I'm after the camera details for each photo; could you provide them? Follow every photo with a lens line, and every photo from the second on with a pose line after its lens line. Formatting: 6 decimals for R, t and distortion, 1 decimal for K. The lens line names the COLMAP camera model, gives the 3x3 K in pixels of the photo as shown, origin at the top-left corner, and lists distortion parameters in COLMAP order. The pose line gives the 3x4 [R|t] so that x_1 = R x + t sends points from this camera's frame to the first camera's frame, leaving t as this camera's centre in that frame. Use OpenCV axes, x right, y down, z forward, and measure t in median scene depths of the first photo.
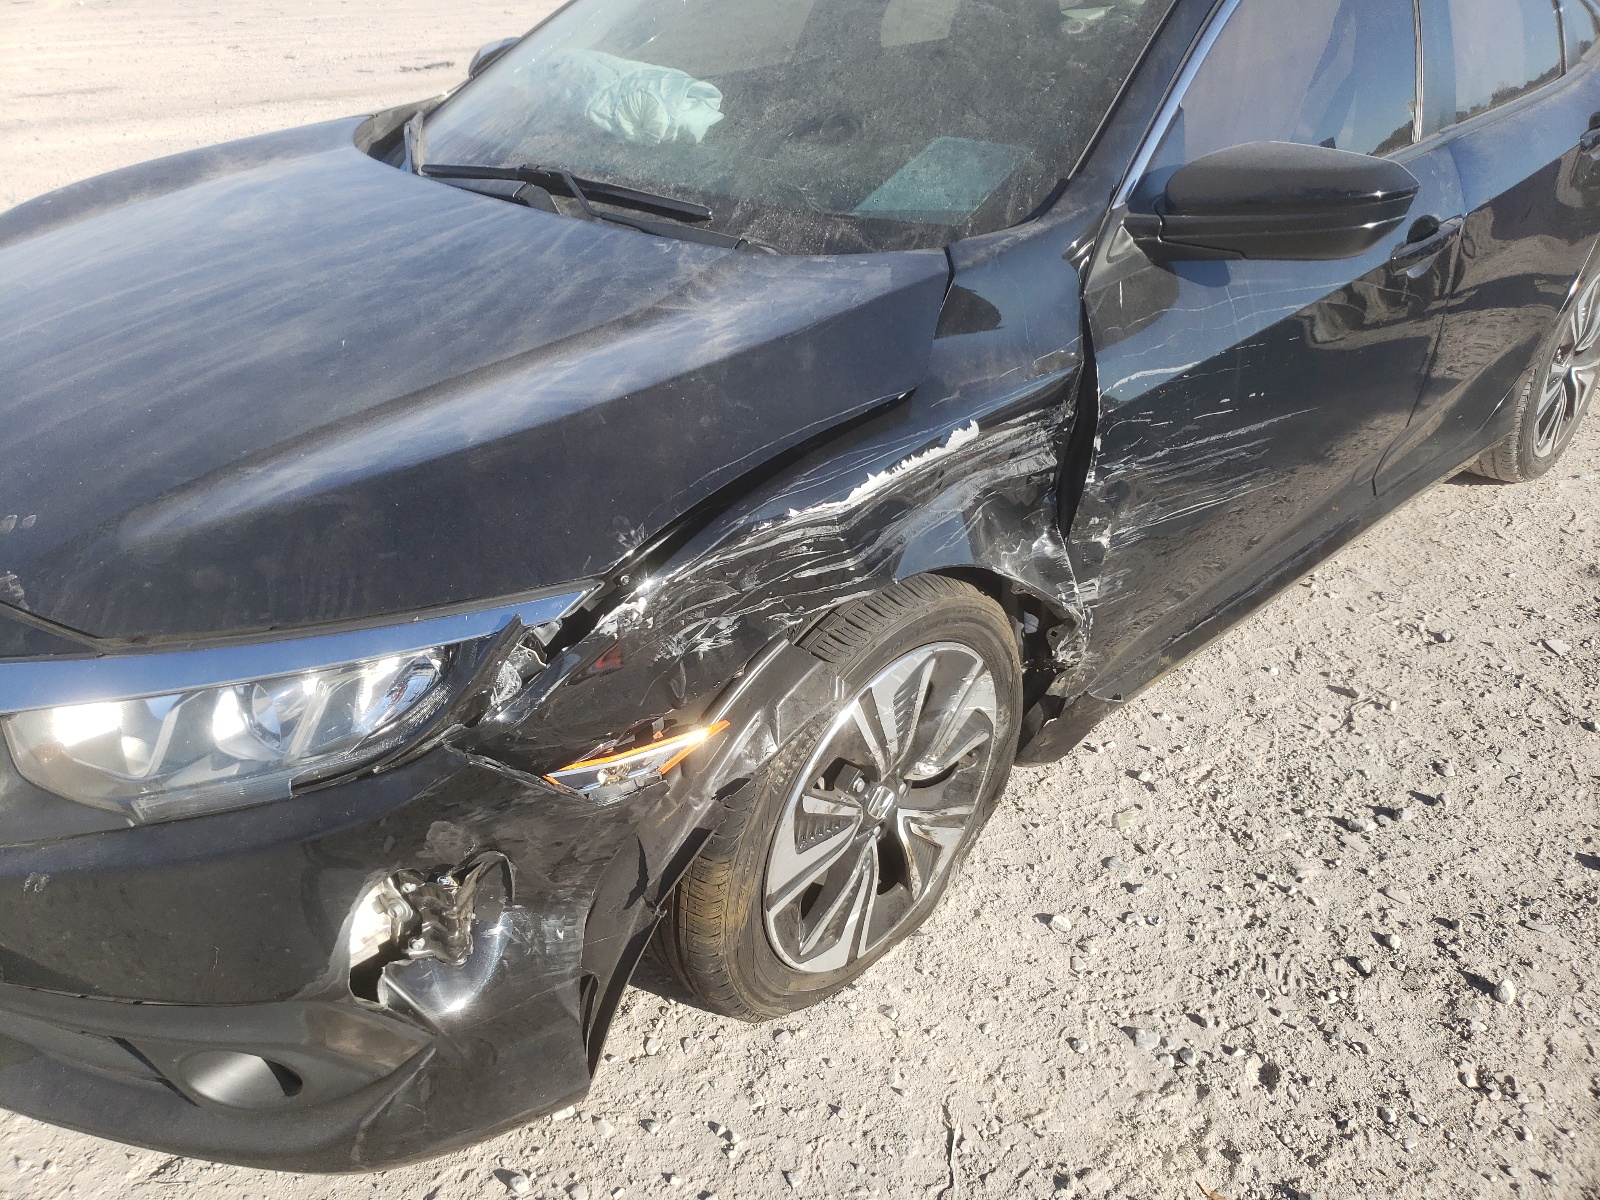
lens RADIAL K [[1366.4, 0, 800.0], [0, 1366.4, 600.0], [0, 0, 1]] dist [-0.011486, 0.011578]
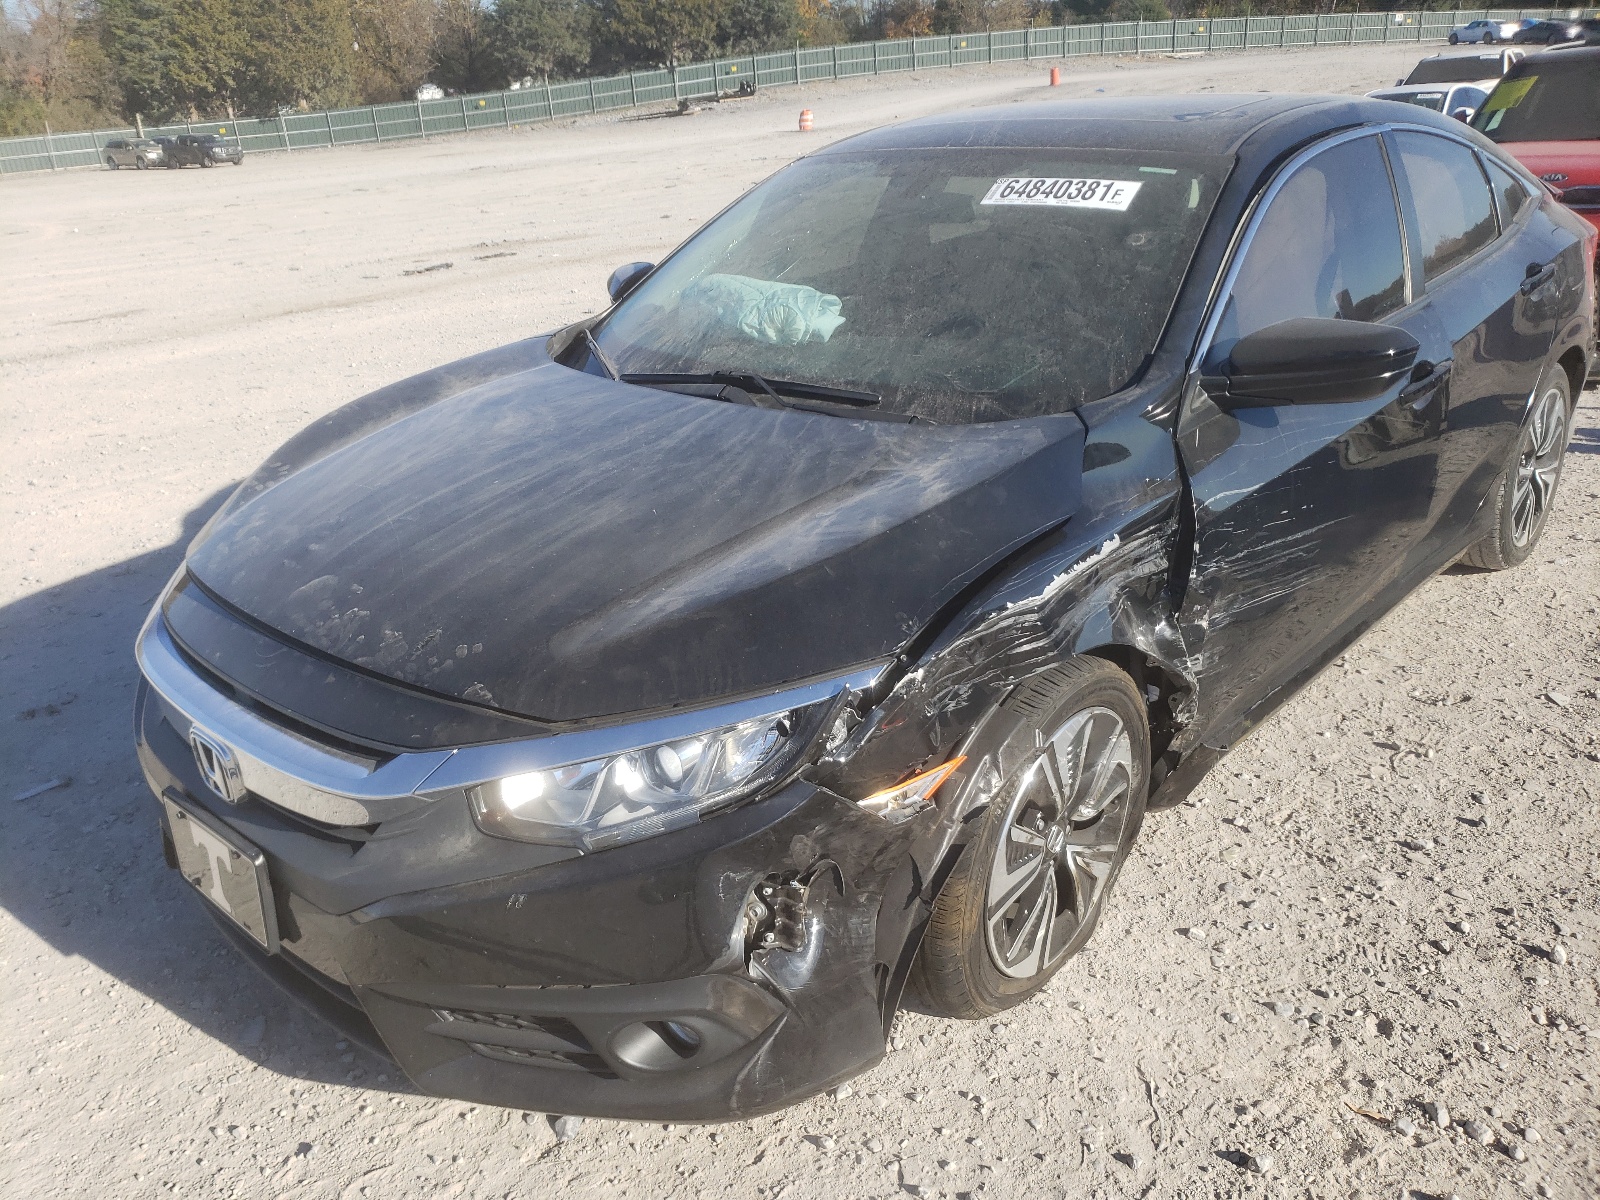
lens RADIAL K [[1376.5, 0, 800.0], [0, 1376.5, 600.0], [0, 0, 1]] dist [0.001208, -0.001933]
pose [[0.997129, -0.072763, 0.020947, -0.193173], [0.074717, 0.990386, -0.116420, 0.061319], [-0.012275, 0.117651, 0.992979, -0.307587]]
